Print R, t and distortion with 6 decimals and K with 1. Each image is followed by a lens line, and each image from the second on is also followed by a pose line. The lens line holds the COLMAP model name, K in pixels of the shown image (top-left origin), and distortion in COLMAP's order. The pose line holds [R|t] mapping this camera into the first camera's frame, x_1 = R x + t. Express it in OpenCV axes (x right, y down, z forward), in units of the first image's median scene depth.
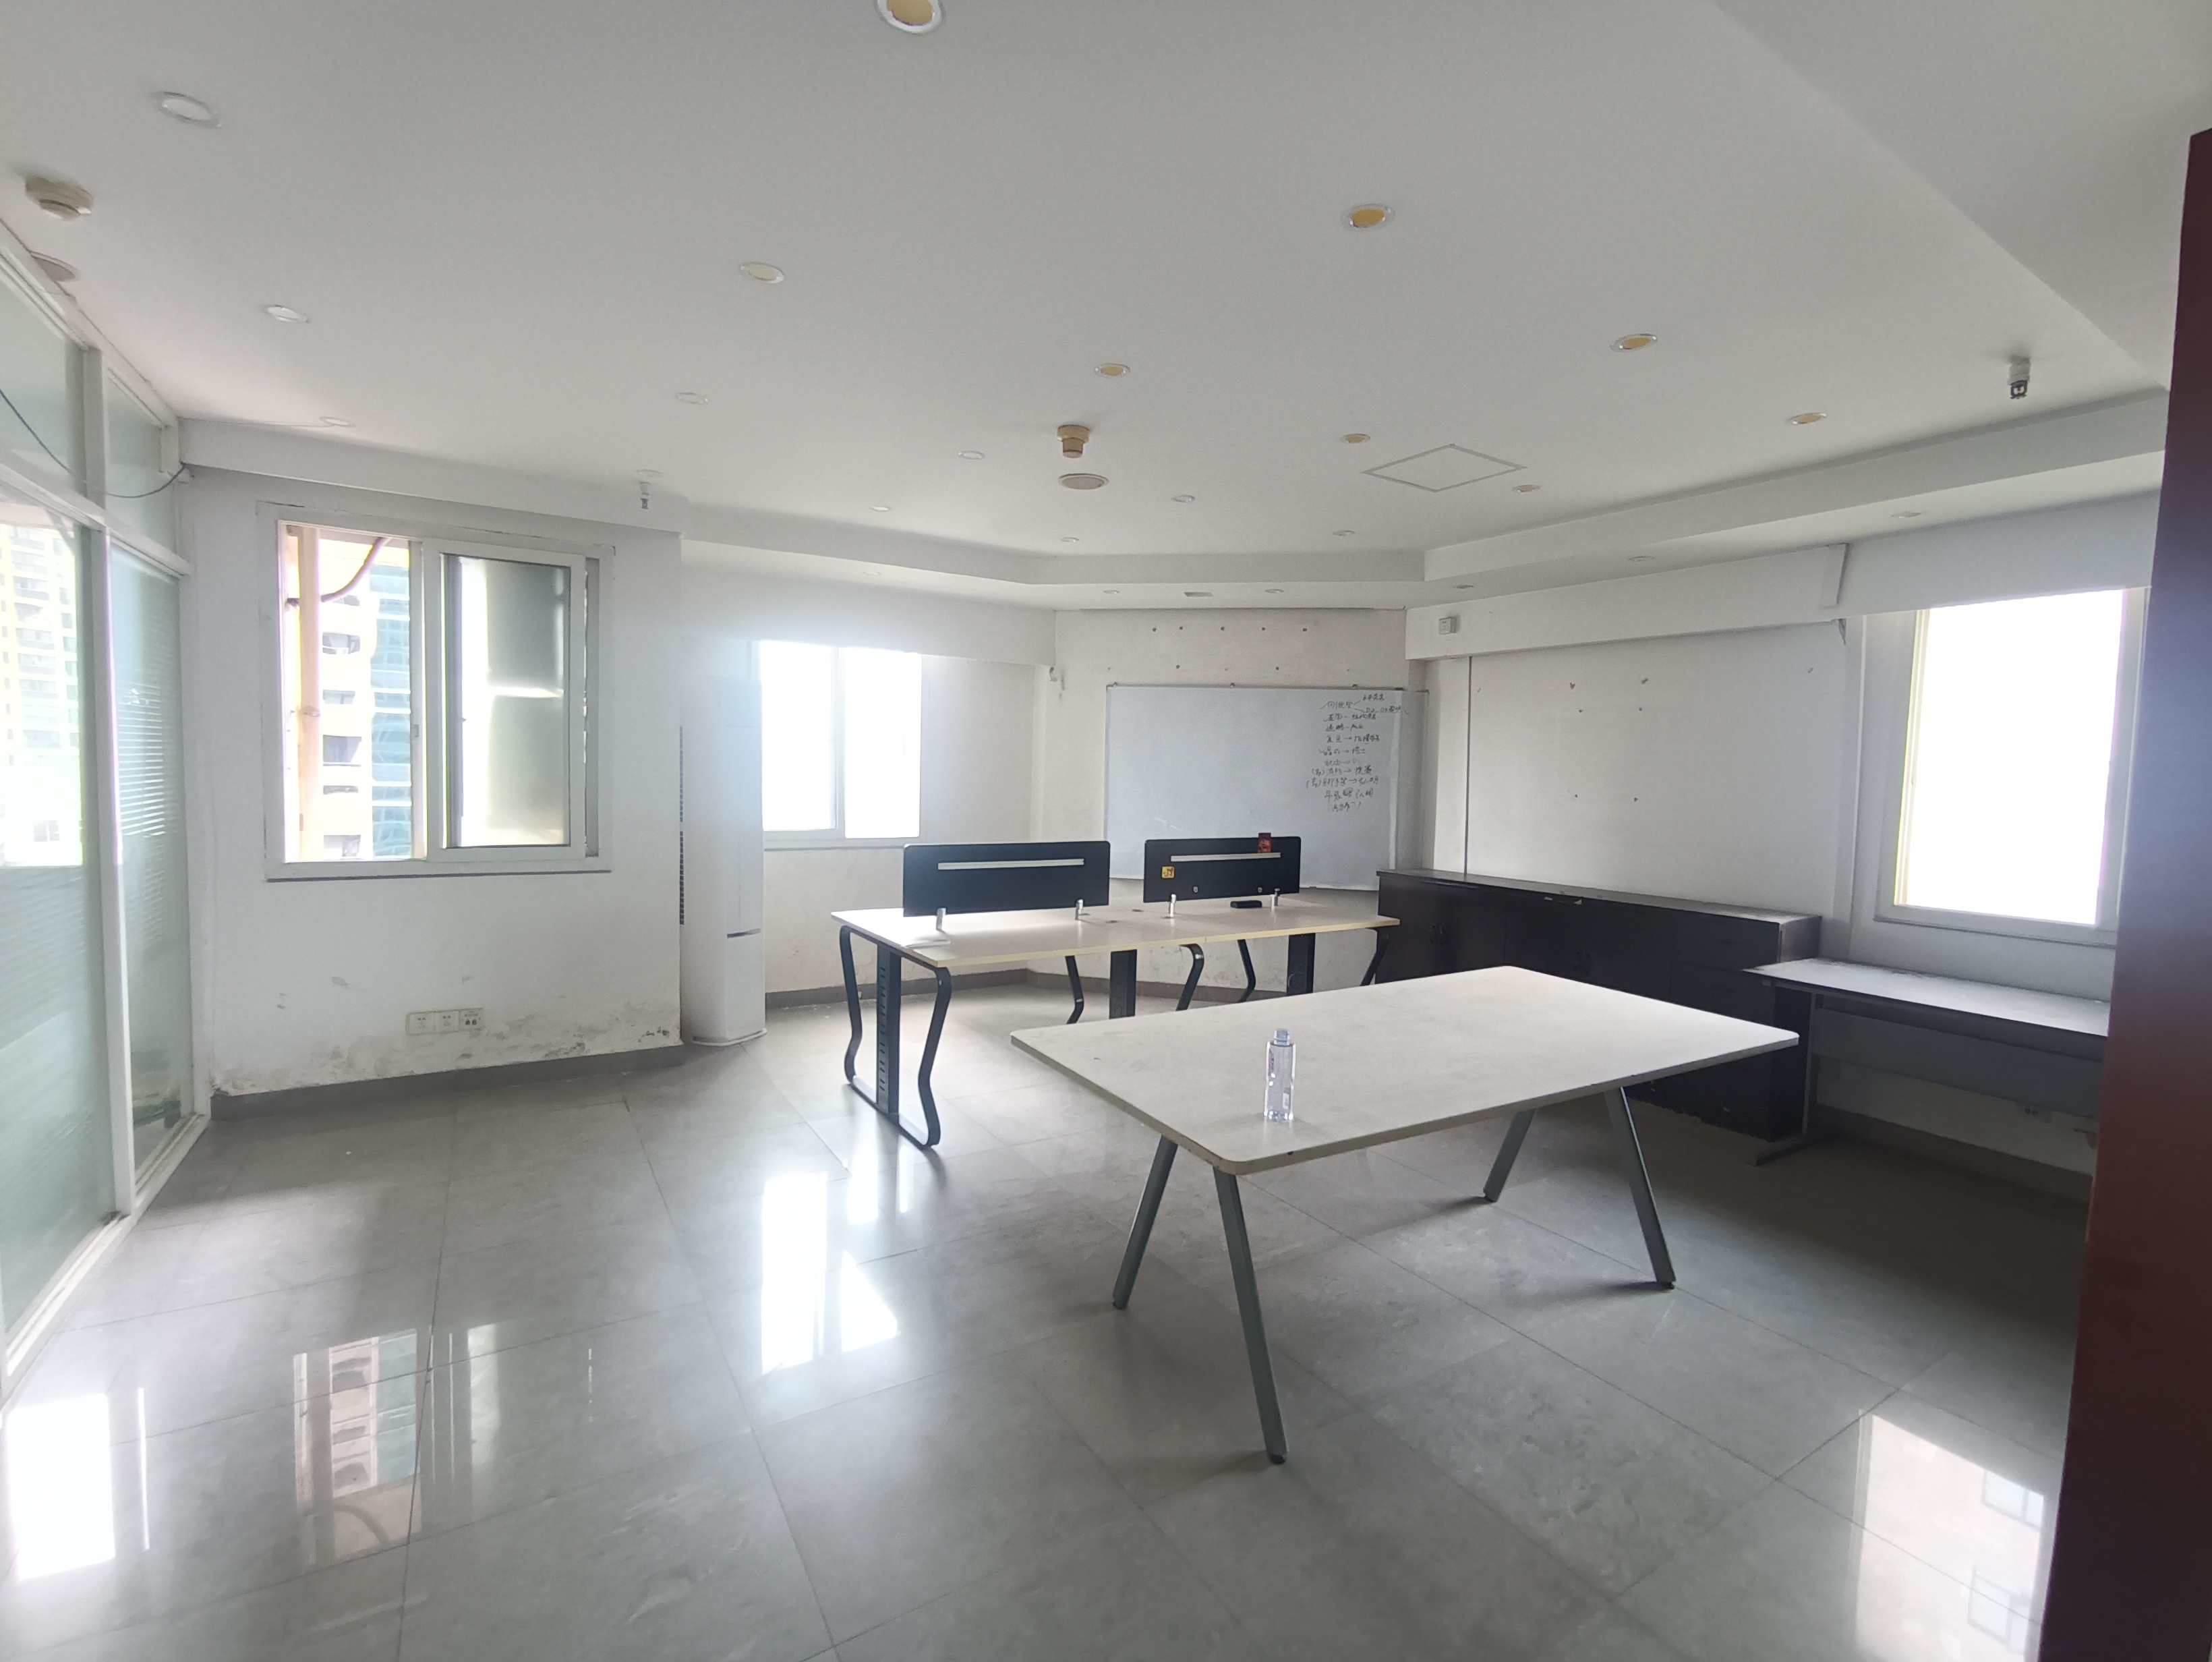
lens RADIAL K [[997.6, 0, 1146.2], [0, 997.6, 832.5], [0, 0, 1]] dist [0.019710, 0.003206]
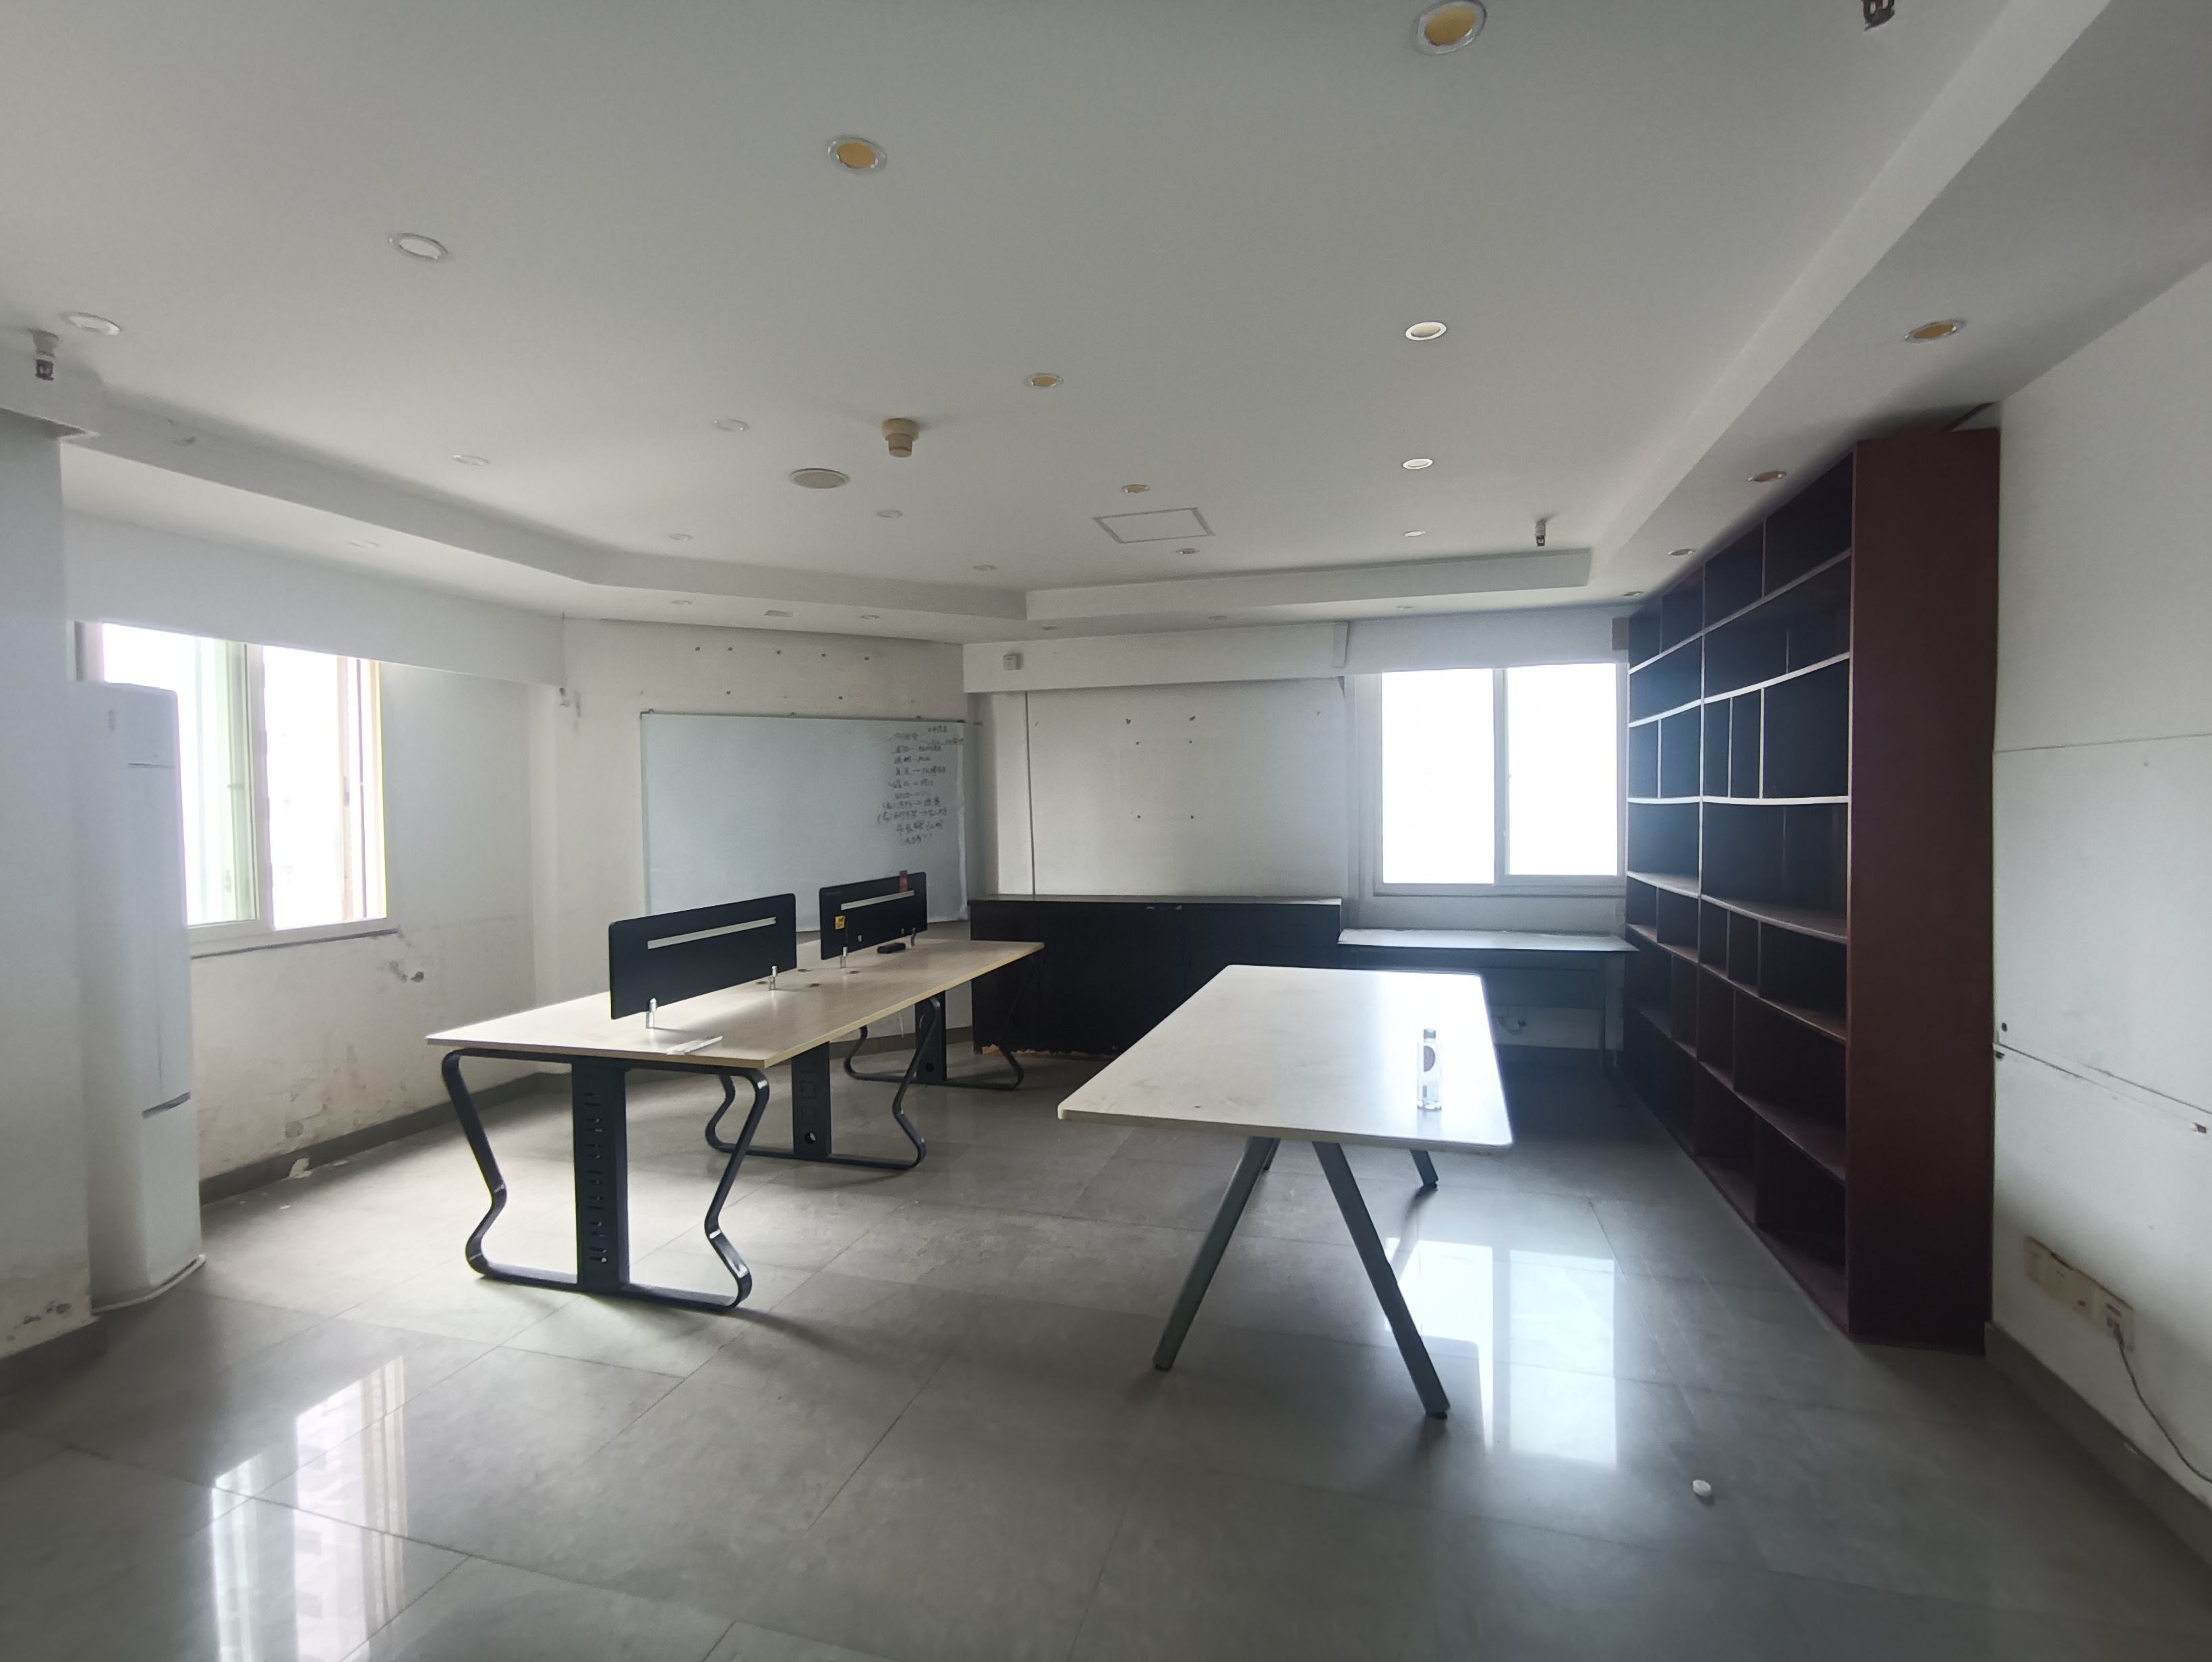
lens RADIAL K [[997.6, 0, 1100.5], [0, 997.6, 825.8], [0, 0, 1]] dist [0.019710, 0.003206]
pose [[0.768885, -0.053331, 0.637159, -0.300490], [0.077957, 0.996900, -0.010632, -0.015474], [-0.634617, 0.057846, 0.770659, 0.130357]]
